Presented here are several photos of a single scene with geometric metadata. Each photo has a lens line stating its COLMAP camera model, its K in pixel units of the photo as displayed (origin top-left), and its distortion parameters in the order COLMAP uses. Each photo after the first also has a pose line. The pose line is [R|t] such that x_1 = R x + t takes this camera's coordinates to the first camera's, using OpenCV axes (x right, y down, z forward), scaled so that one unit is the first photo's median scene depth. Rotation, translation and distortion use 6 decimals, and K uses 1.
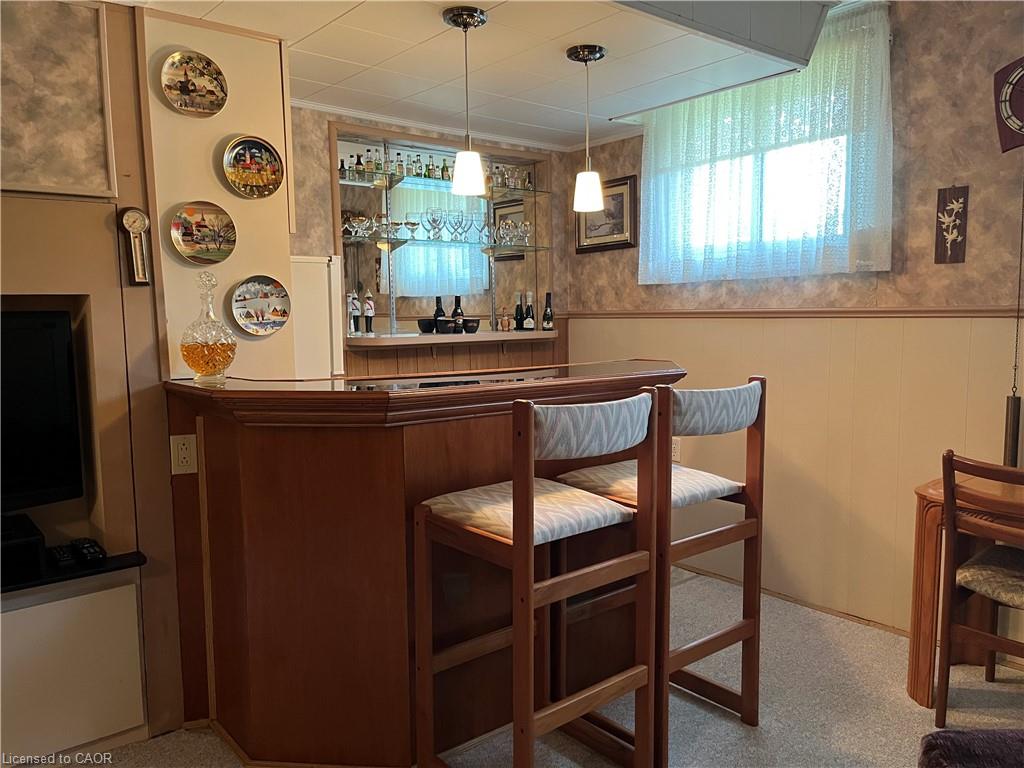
lens RADIAL K [[773.5, 0, 512.4], [0, 773.5, 387.7], [0, 0, 1]] dist [0.036894, -0.048954]
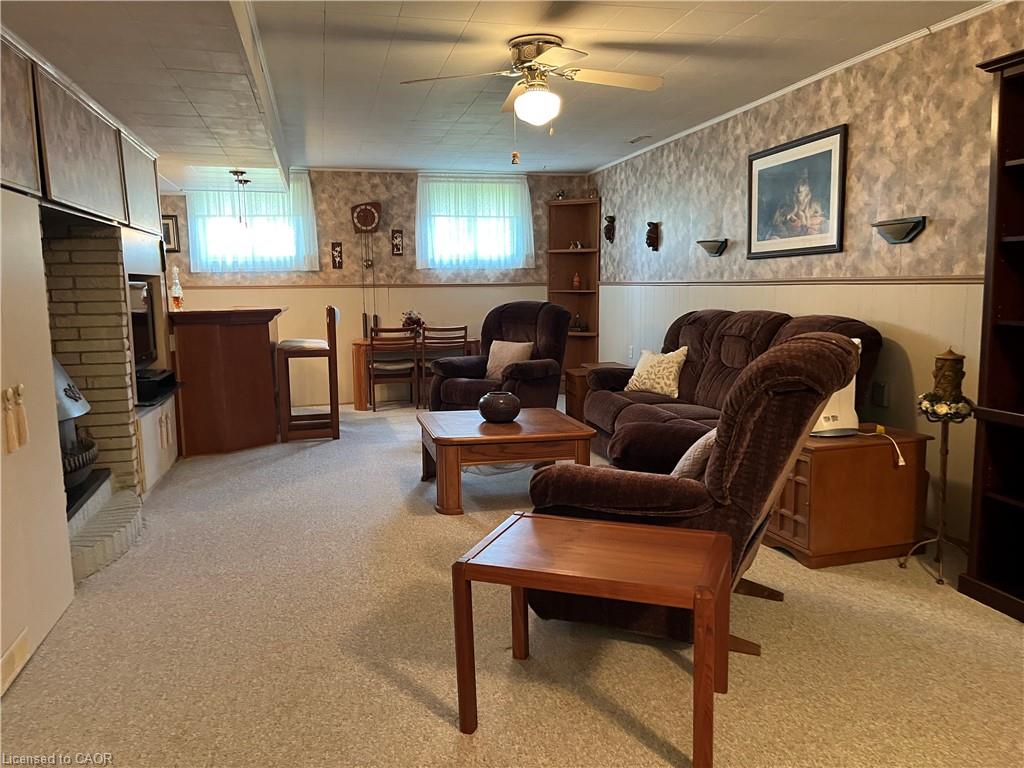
lens RADIAL K [[773.5, 0, 512.7], [0, 773.5, 384.3], [0, 0, 1]] dist [0.036894, -0.048954]
pose [[0.434858, -0.102062, 0.894697, -1.731416], [0.096756, 0.993100, 0.066260, 0.133837], [-0.895286, 0.057753, 0.441732, -0.801588]]
